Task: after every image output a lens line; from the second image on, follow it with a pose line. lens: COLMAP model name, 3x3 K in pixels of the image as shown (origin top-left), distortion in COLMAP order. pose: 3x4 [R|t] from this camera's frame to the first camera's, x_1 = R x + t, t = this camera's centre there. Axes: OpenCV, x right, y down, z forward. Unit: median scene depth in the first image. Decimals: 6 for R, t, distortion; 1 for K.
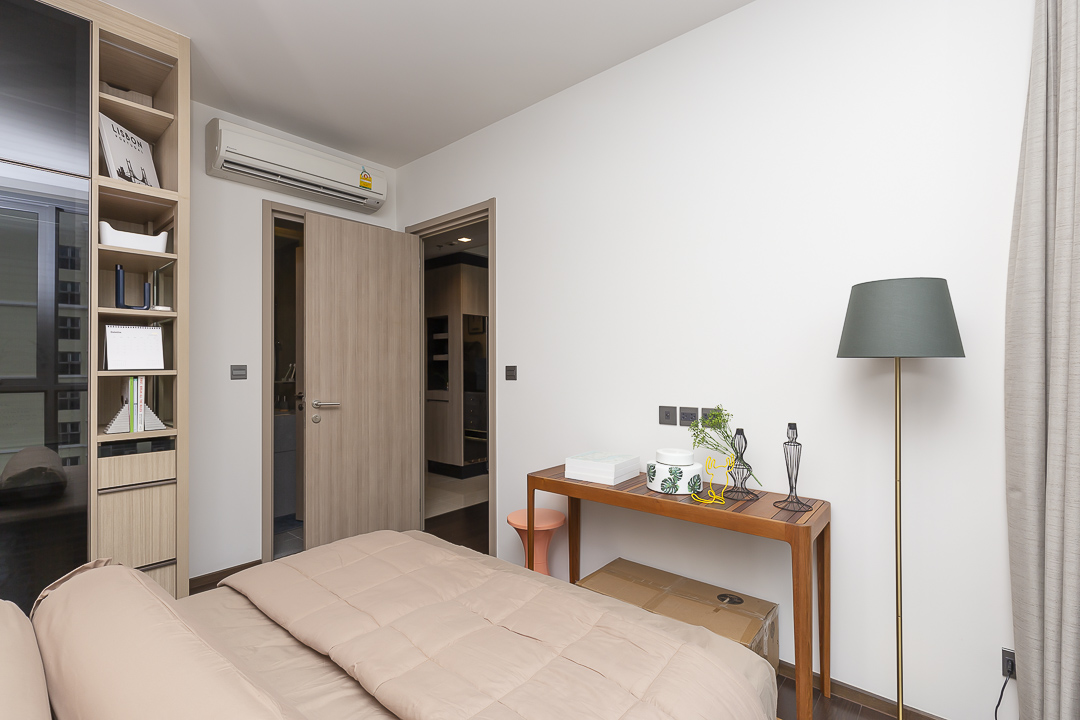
lens RADIAL K [[503.3, 0, 543.8], [0, 503.3, 363.6], [0, 0, 1]] dist [0.000131, 0.000060]
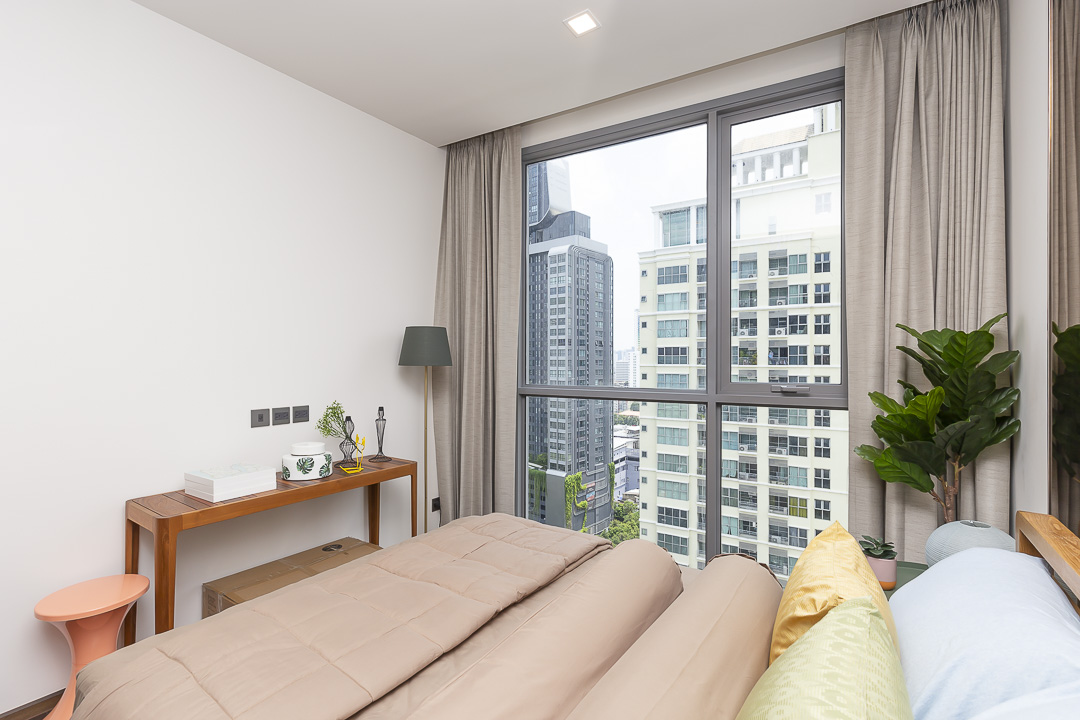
lens RADIAL K [[483.2, 0, 540.0], [0, 483.2, 360.0], [0, 0, 1]] dist [-0.000409, 0.000193]
pose [[-0.109270, 0.005682, 0.993996, -0.970635], [-0.007944, 0.999947, -0.006590, -0.019783], [-0.993980, -0.008616, -0.109219, 0.616349]]
